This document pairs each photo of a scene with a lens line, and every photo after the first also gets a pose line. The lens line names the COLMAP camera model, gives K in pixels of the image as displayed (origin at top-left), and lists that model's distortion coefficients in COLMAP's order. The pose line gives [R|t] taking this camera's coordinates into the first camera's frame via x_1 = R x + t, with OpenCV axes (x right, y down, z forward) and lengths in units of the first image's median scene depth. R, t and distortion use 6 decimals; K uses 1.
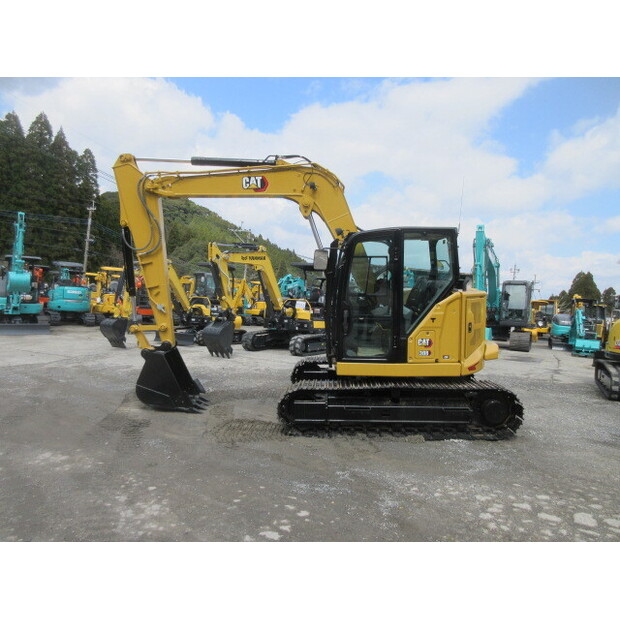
lens RADIAL K [[454.3, 0, 304.8], [0, 454.3, 311.3], [0, 0, 1]] dist [0.002851, -0.006837]
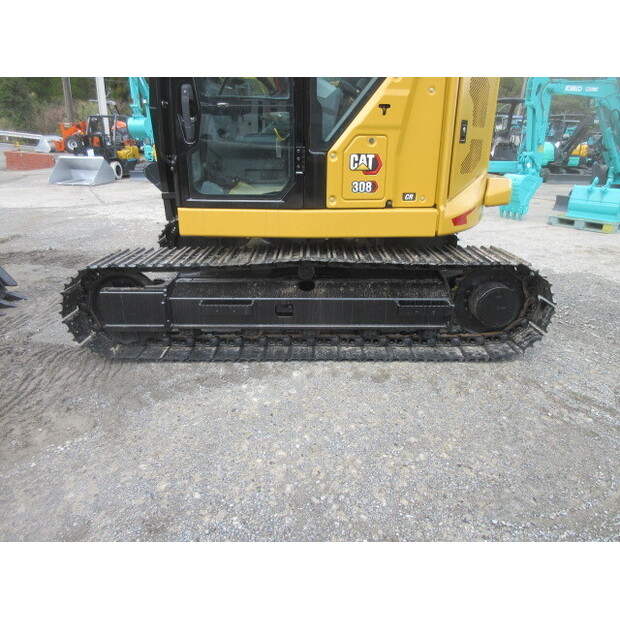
lens RADIAL K [[454.3, 0, 312.4], [0, 454.3, 308.3], [0, 0, 1]] dist [0.002851, -0.006837]
pose [[0.997824, -0.011881, 0.064861, 0.170257], [-0.006695, 0.960297, 0.278898, 0.077448], [-0.065599, -0.278725, 0.958128, 0.495600]]
